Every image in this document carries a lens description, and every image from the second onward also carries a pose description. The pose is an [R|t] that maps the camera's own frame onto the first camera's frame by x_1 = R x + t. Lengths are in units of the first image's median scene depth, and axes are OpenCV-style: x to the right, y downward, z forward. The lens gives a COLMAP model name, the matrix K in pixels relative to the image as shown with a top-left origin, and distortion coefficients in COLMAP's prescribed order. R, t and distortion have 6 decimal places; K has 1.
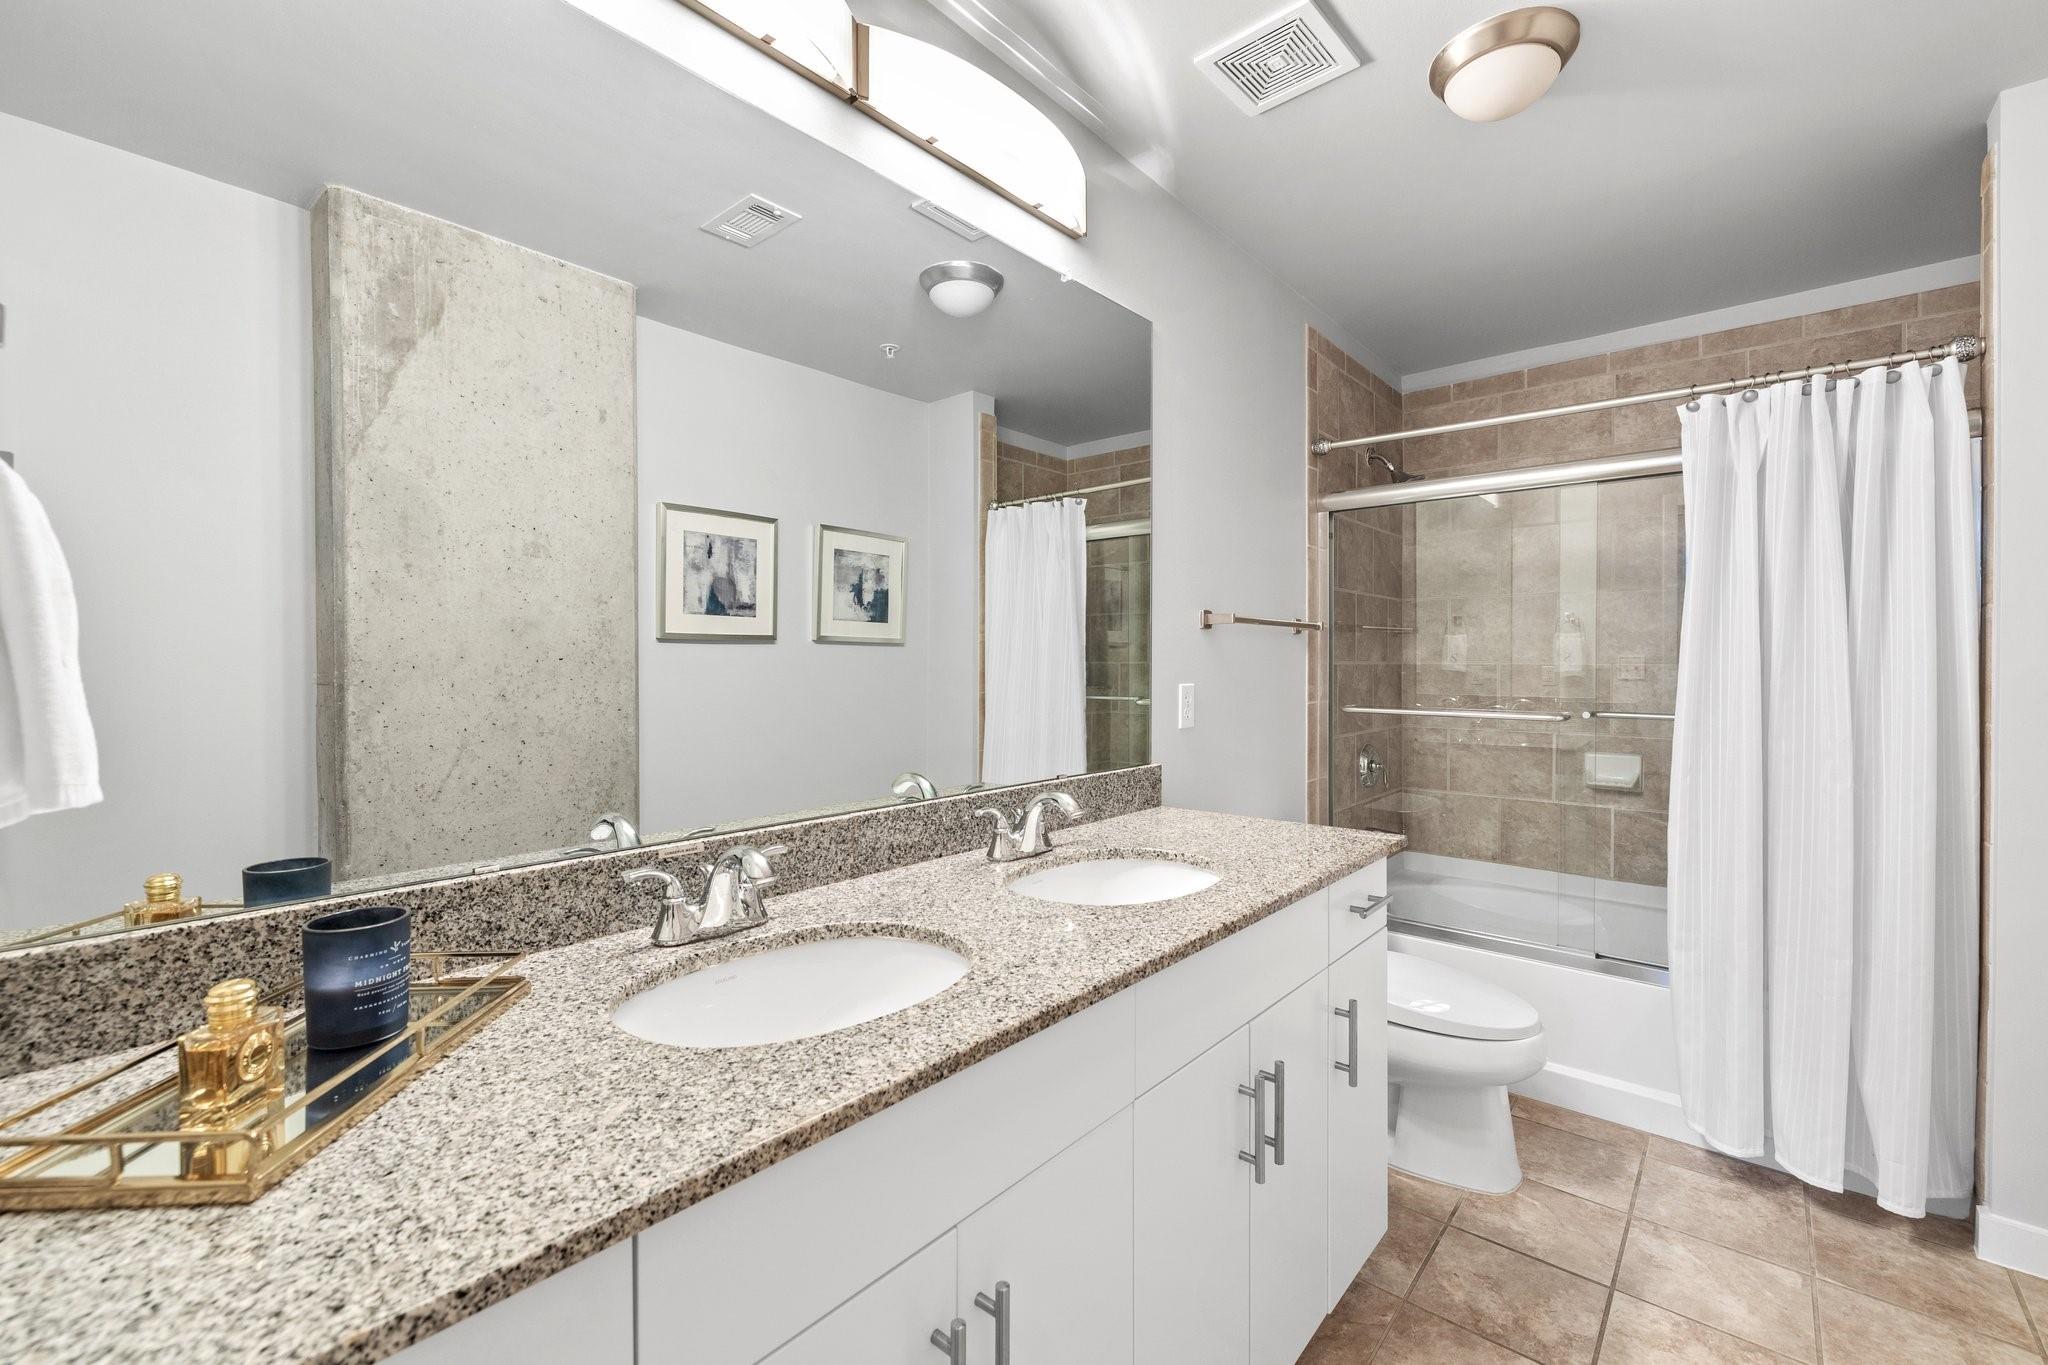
lens RADIAL K [[873.7, 0, 1016.5], [0, 873.7, 677.6], [0, 0, 1]] dist [-0.001213, 0.000182]
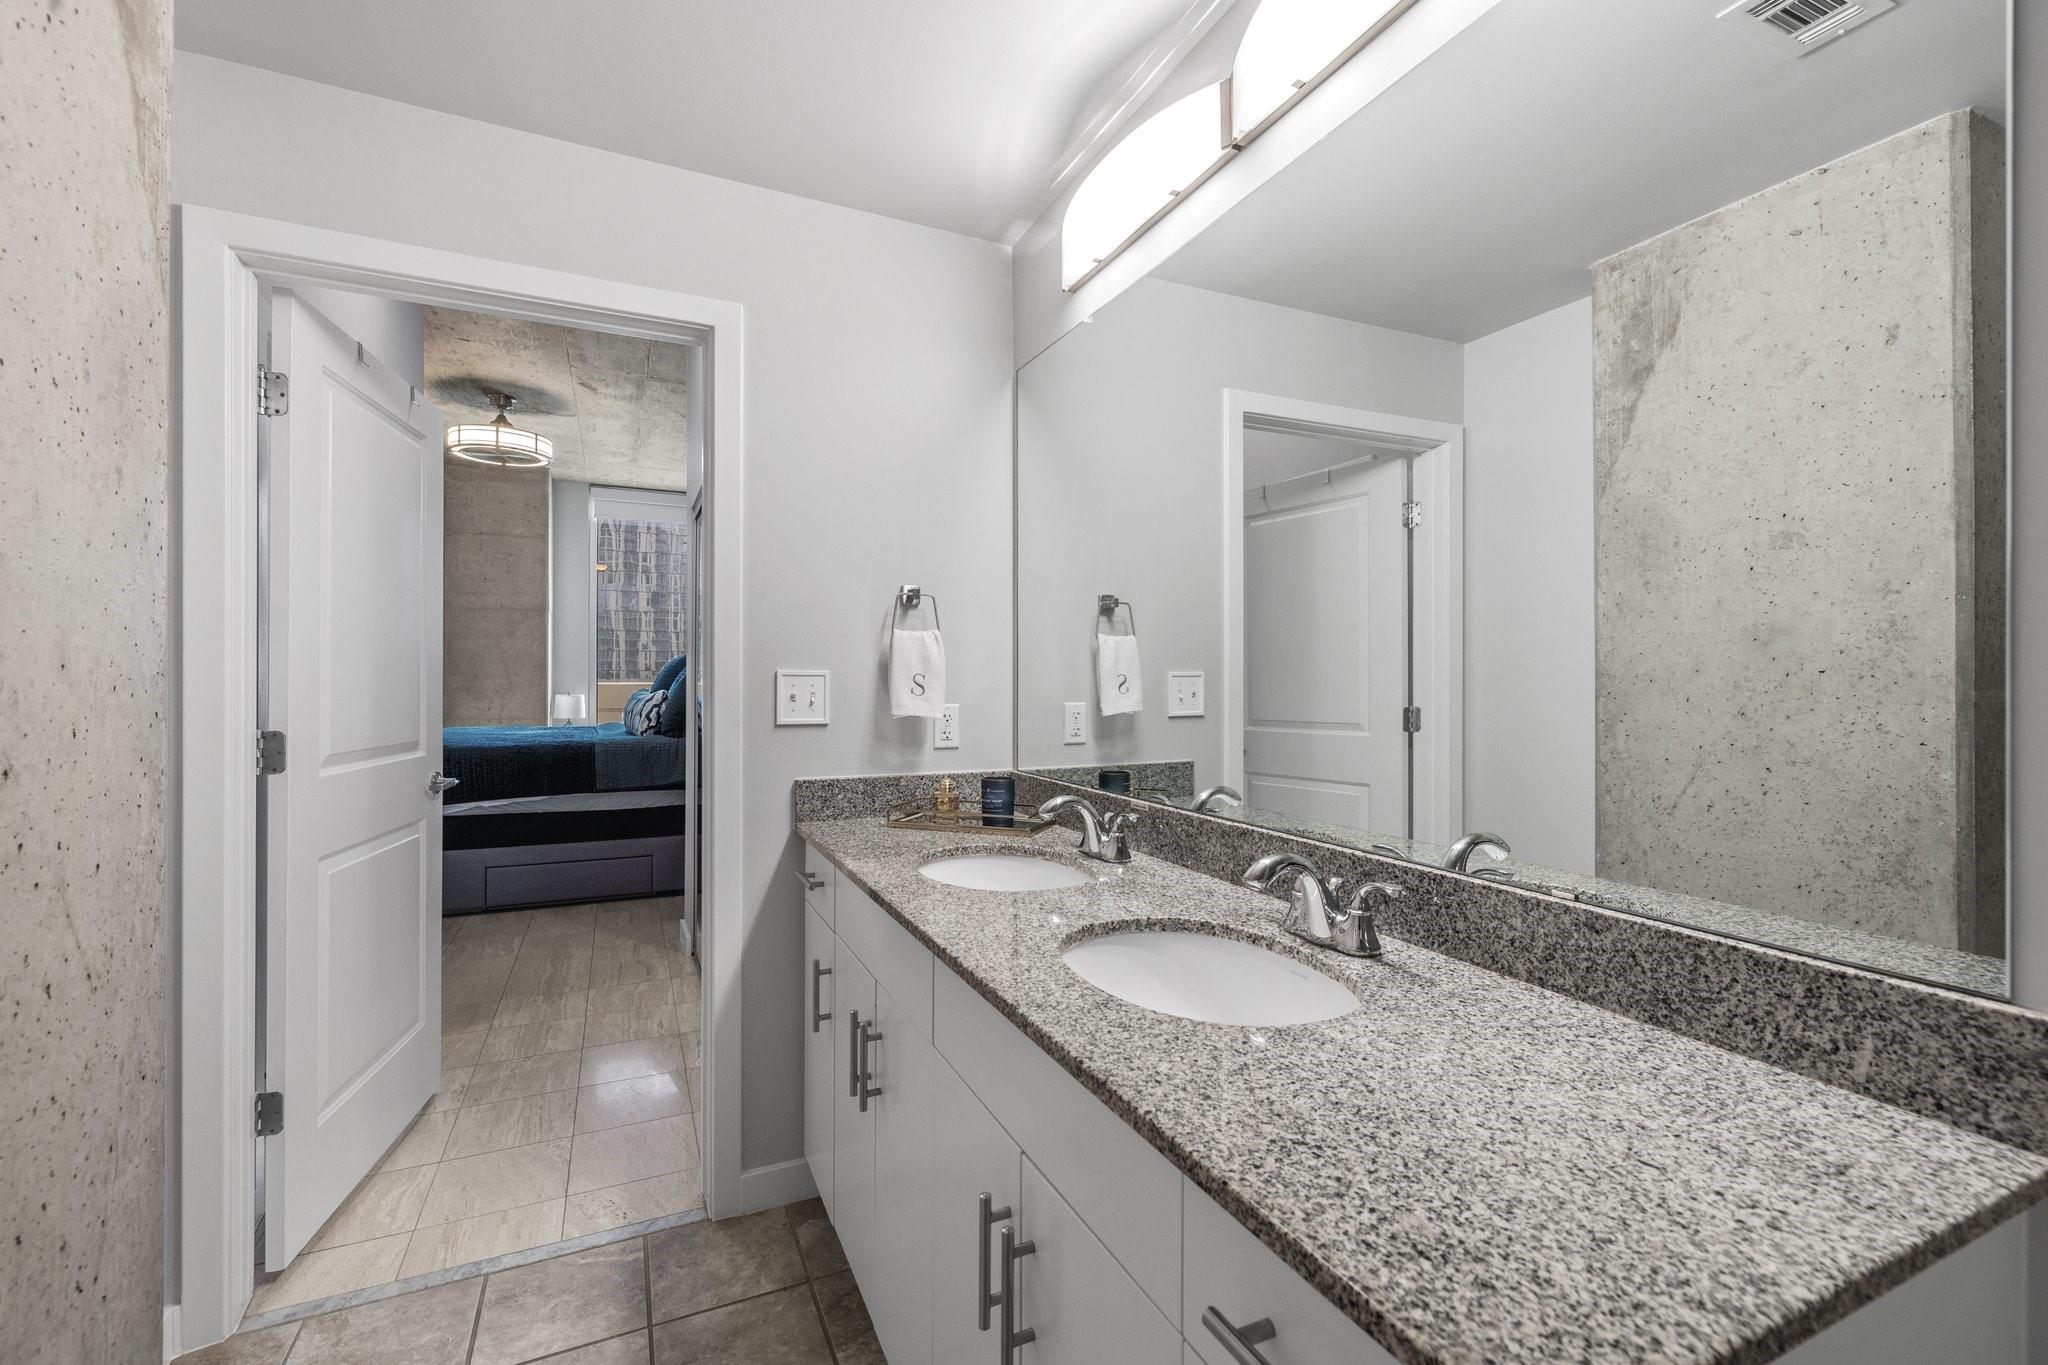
lens RADIAL K [[873.7, 0, 1023.5], [0, 873.7, 675.3], [0, 0, 1]] dist [-0.001213, 0.000182]
pose [[-0.420874, 0.002386, -0.907116, 0.533570], [-0.010043, 0.999923, 0.007290, -0.017534], [0.907063, 0.012179, -0.420818, 0.728186]]
